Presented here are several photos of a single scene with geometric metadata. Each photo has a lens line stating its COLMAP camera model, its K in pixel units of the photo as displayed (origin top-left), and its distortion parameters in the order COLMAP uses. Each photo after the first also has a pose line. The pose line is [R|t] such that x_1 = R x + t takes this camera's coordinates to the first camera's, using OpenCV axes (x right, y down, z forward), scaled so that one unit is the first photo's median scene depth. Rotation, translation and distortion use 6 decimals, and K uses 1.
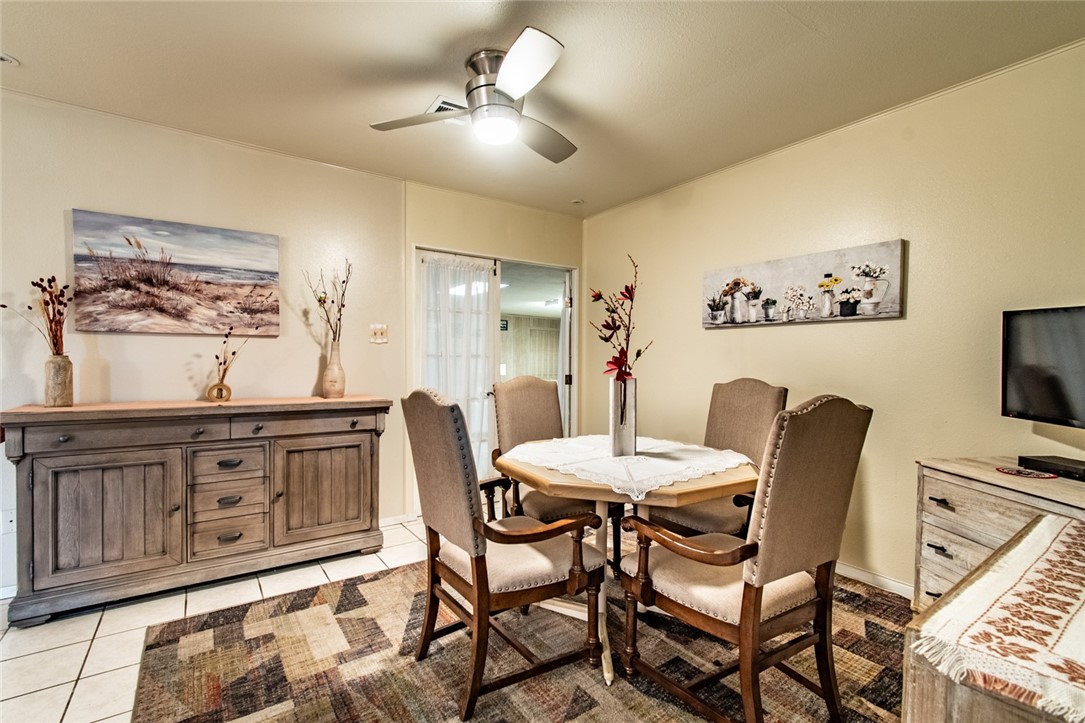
lens RADIAL K [[482.8, 0, 537.6], [0, 482.8, 373.4], [0, 0, 1]] dist [0.002045, -0.000173]
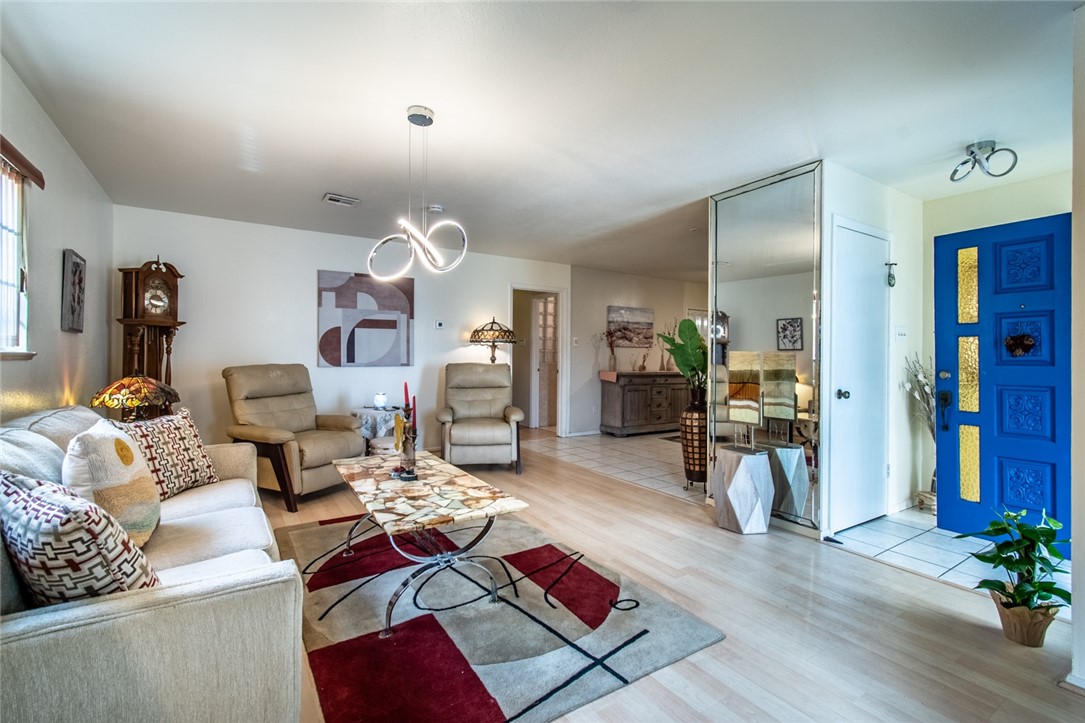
lens RADIAL K [[482.8, 0, 537.1], [0, 482.8, 350.7], [0, 0, 1]] dist [0.002045, -0.000173]
pose [[0.999212, 0.002970, -0.039583, -1.175681], [-0.004362, 0.999374, -0.035108, 0.040515], [0.039454, 0.035253, 0.998599, -1.820358]]
